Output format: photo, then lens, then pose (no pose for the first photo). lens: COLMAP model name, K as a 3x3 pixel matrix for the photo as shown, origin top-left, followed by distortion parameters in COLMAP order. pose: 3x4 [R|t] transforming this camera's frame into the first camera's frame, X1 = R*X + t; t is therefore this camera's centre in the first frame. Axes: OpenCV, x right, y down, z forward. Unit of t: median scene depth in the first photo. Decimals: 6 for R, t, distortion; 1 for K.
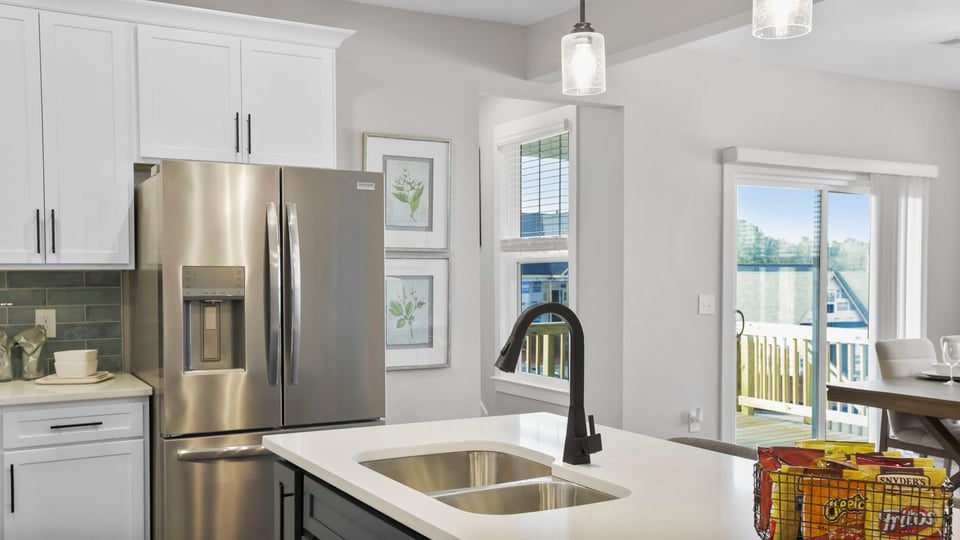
lens RADIAL K [[940.6, 0, 471.5], [0, 940.6, 303.8], [0, 0, 1]] dist [0.069644, 0.000000]
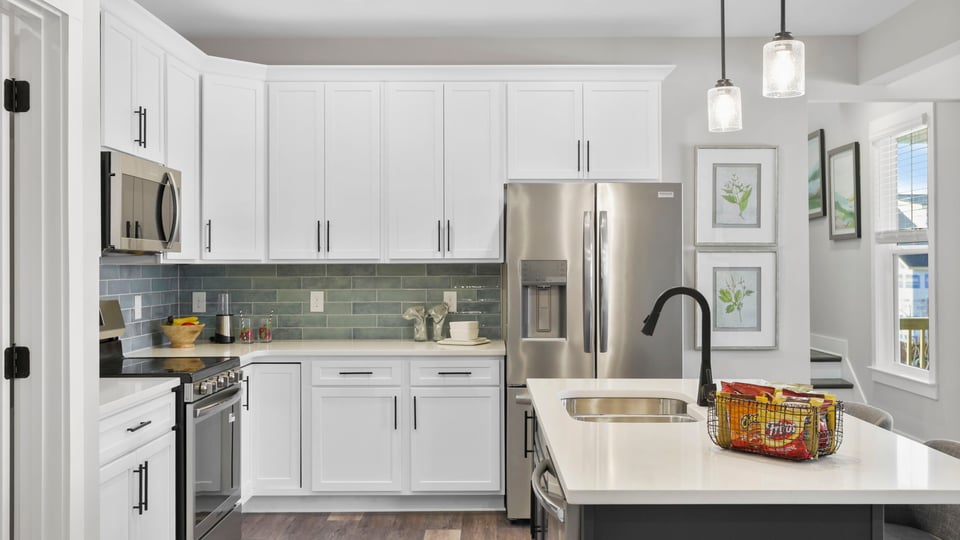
lens RADIAL K [[940.6, 0, 481.4], [0, 940.6, 270.0], [0, 0, 1]] dist [0.069644, 0.000000]
pose [[0.878680, 0.002634, -0.477404, 0.254446], [-0.015383, 0.999622, -0.022799, 0.005341], [0.477163, 0.027377, 0.878388, -0.187169]]
